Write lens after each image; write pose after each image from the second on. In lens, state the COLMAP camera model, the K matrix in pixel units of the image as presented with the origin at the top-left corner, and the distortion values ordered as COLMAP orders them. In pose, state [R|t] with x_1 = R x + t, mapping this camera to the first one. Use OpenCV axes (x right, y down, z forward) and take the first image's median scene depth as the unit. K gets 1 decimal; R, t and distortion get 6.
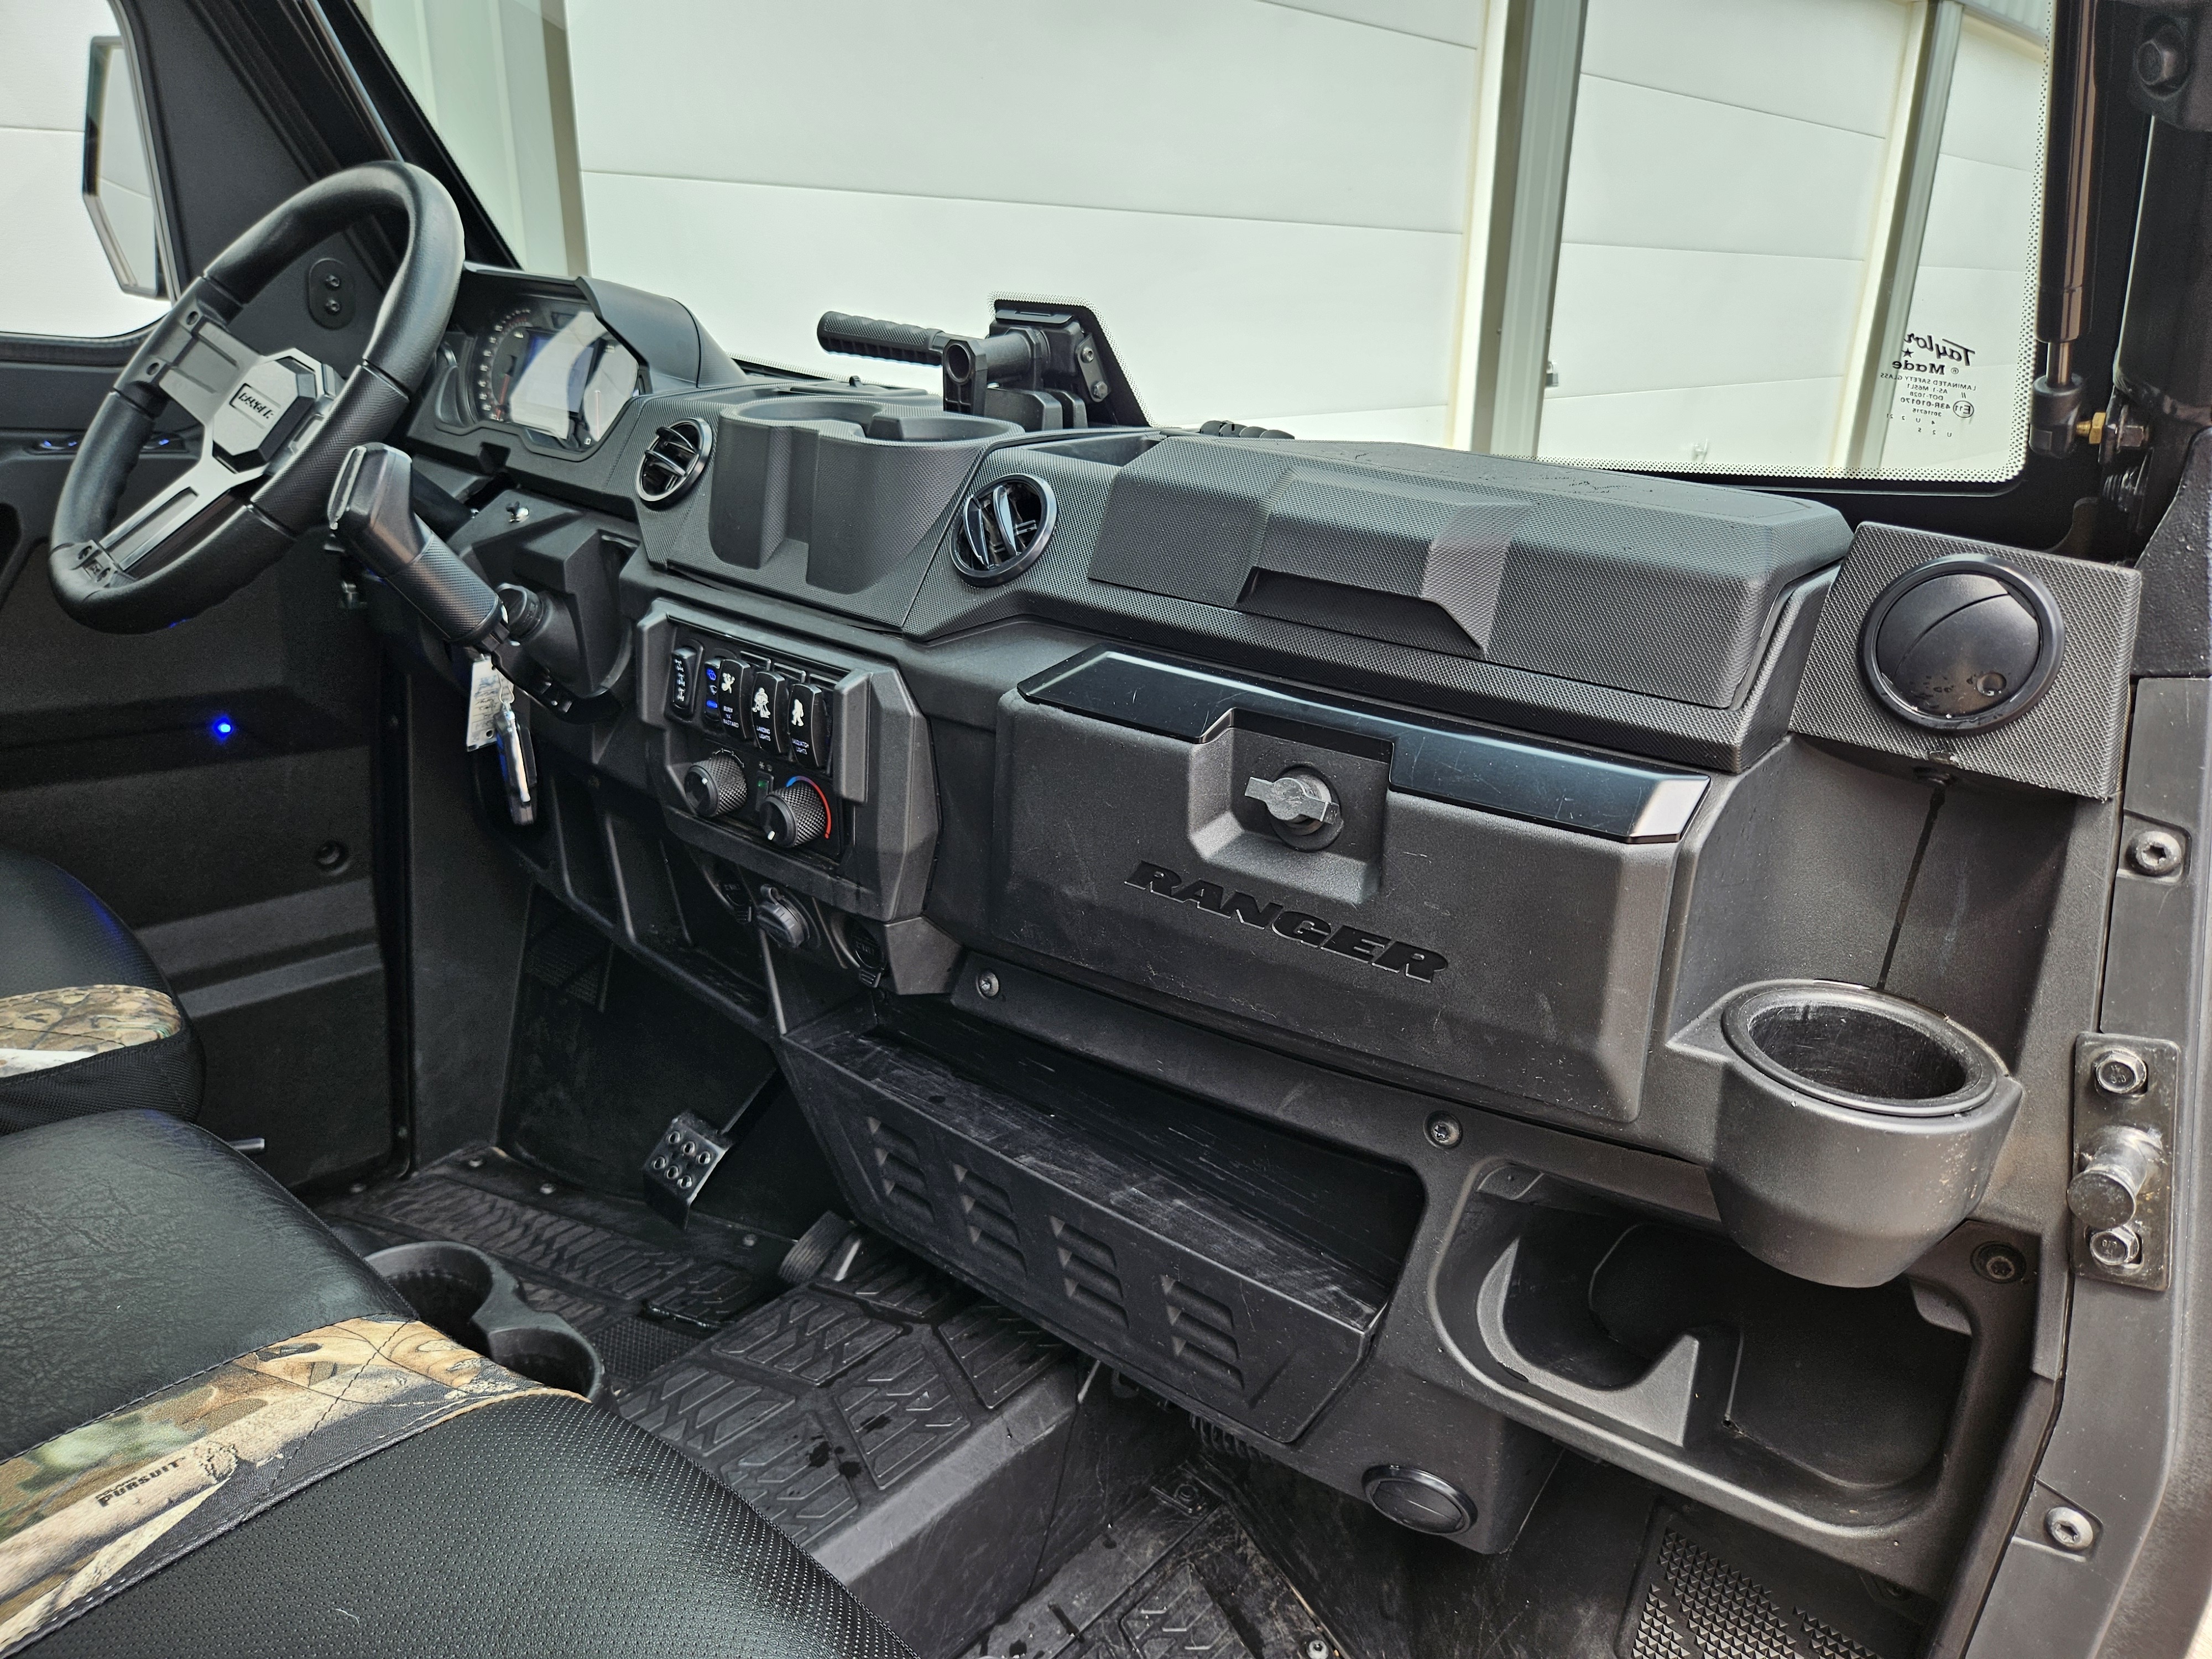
lens RADIAL K [[1505.9, 0, 1096.4], [0, 1505.9, 822.7], [0, 0, 1]] dist [0.068919, -0.003873]
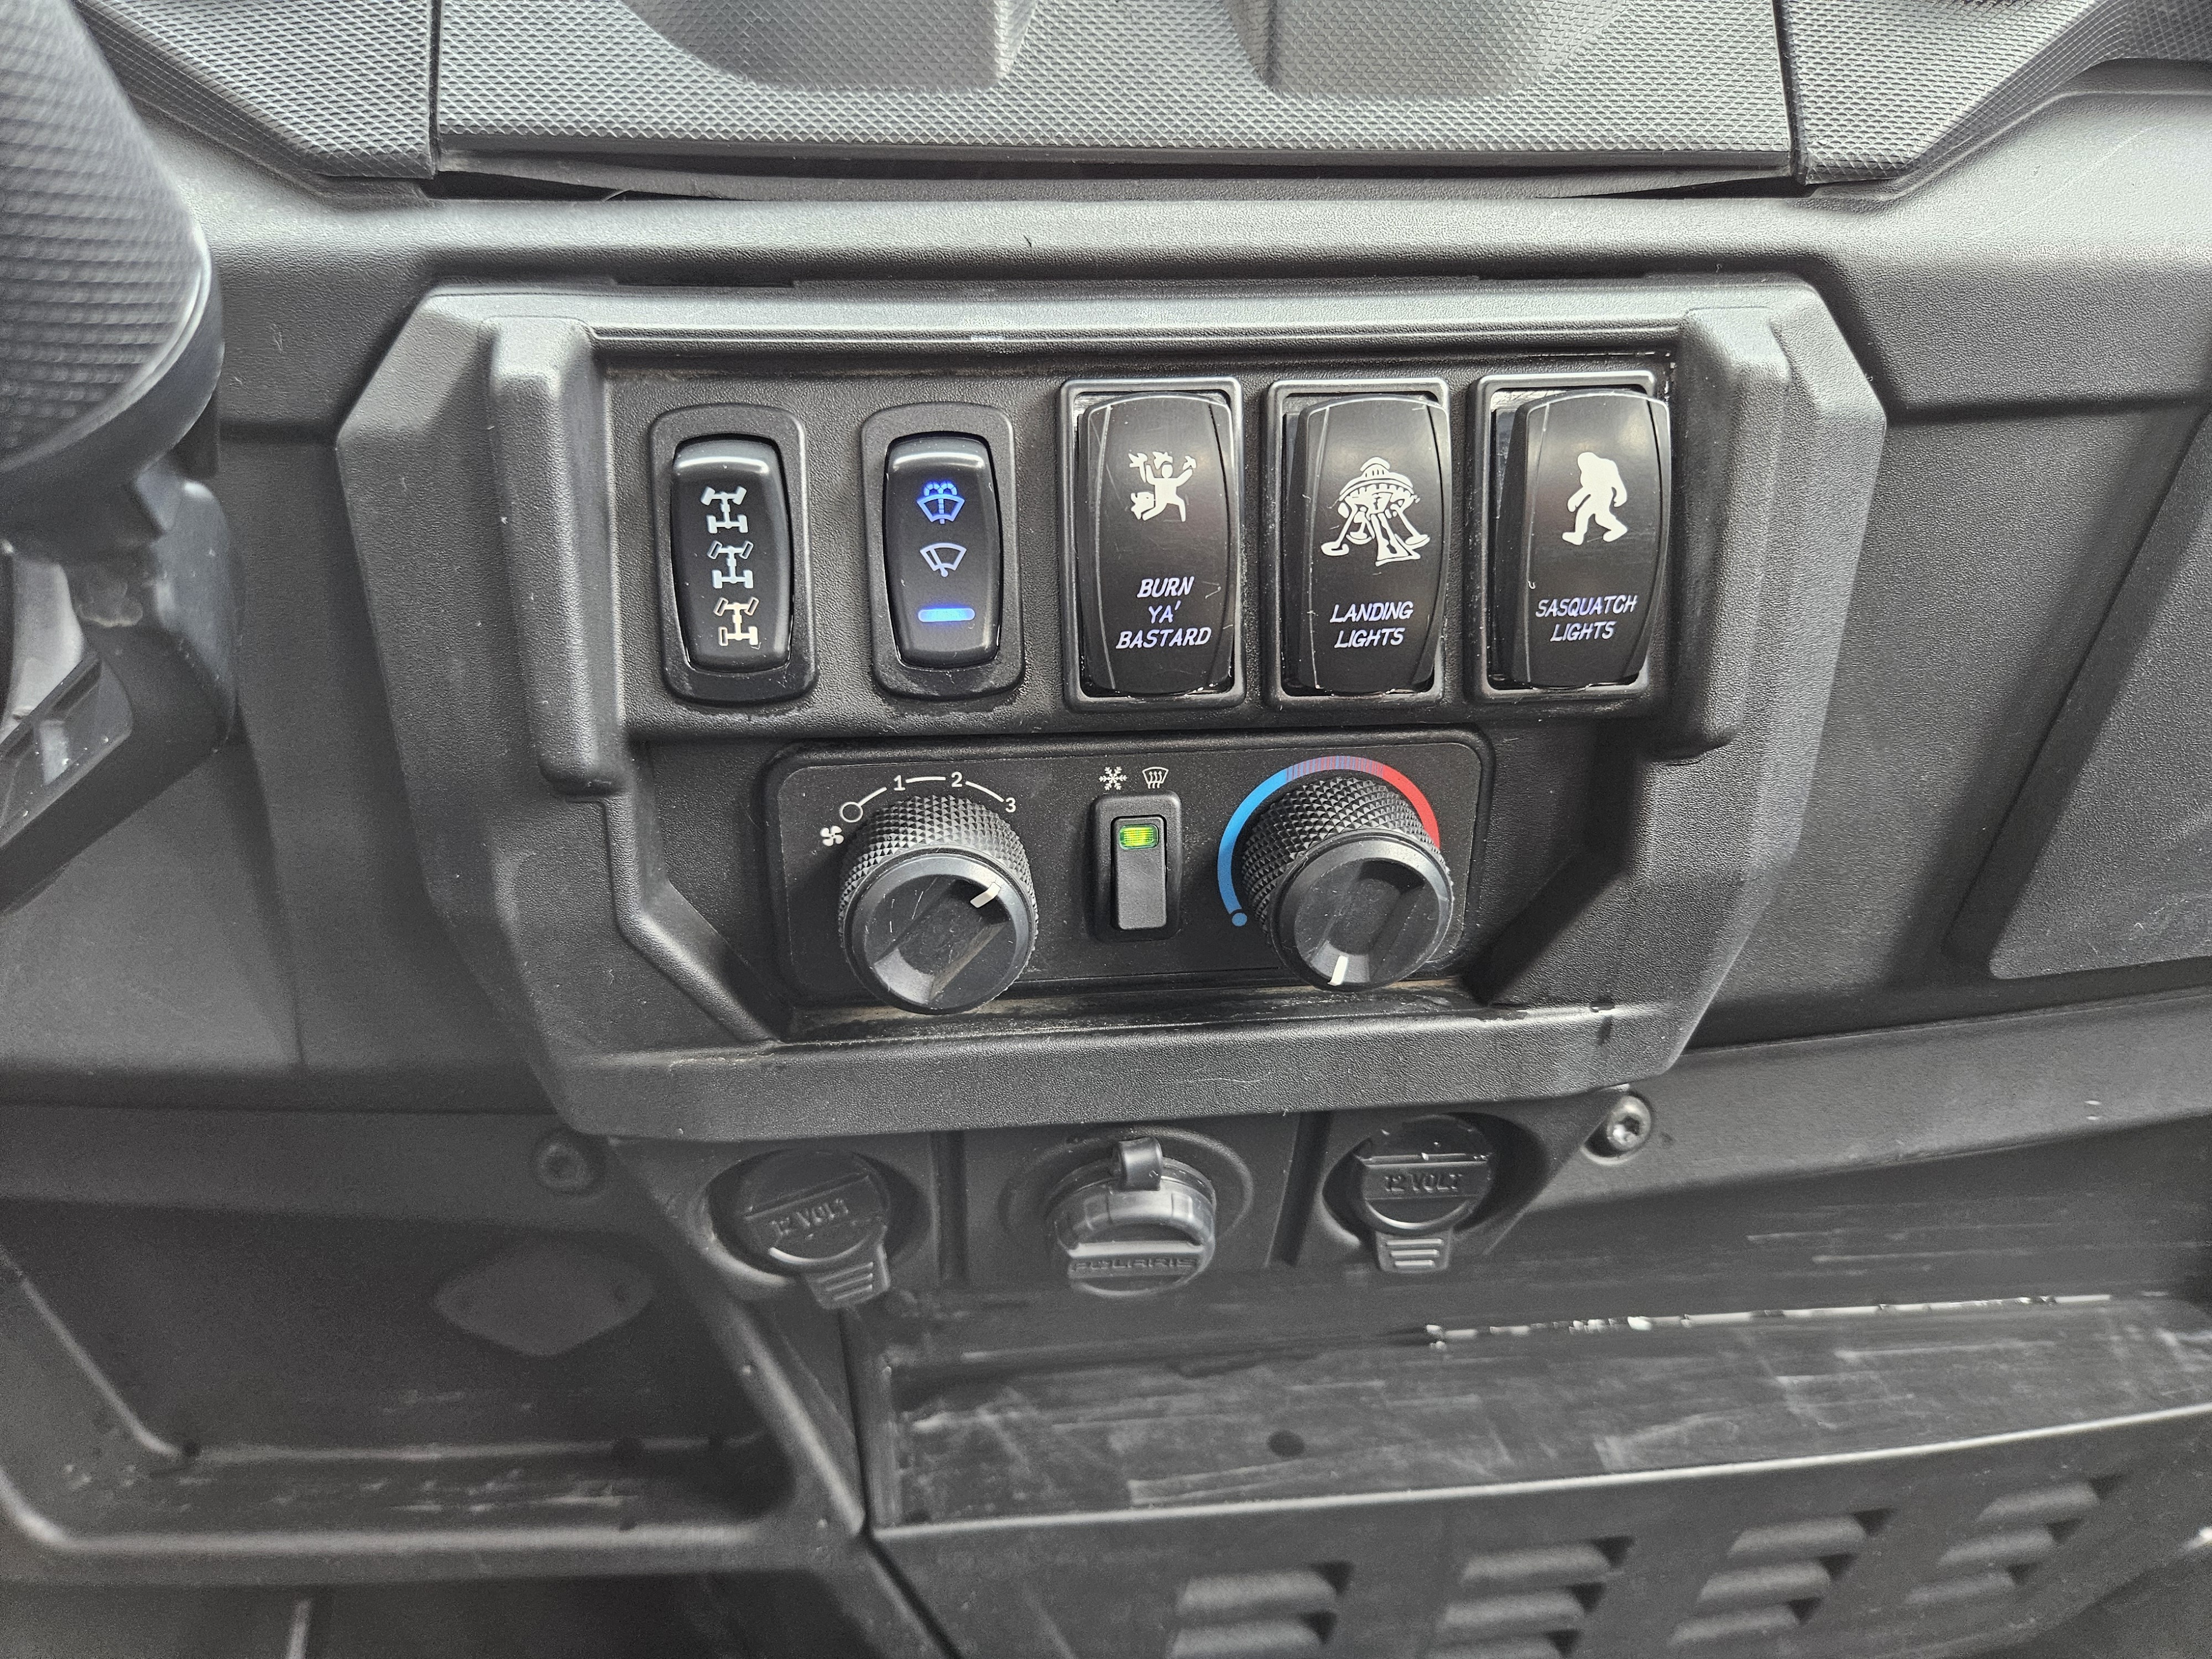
lens RADIAL K [[1505.9, 0, 1096.4], [0, 1505.9, 822.7], [0, 0, 1]] dist [0.068919, -0.003873]
pose [[0.663389, -0.296251, 0.687132, -0.444569], [0.276372, 0.950364, 0.142919, -0.075540], [-0.695366, 0.095093, 0.712337, 0.800449]]
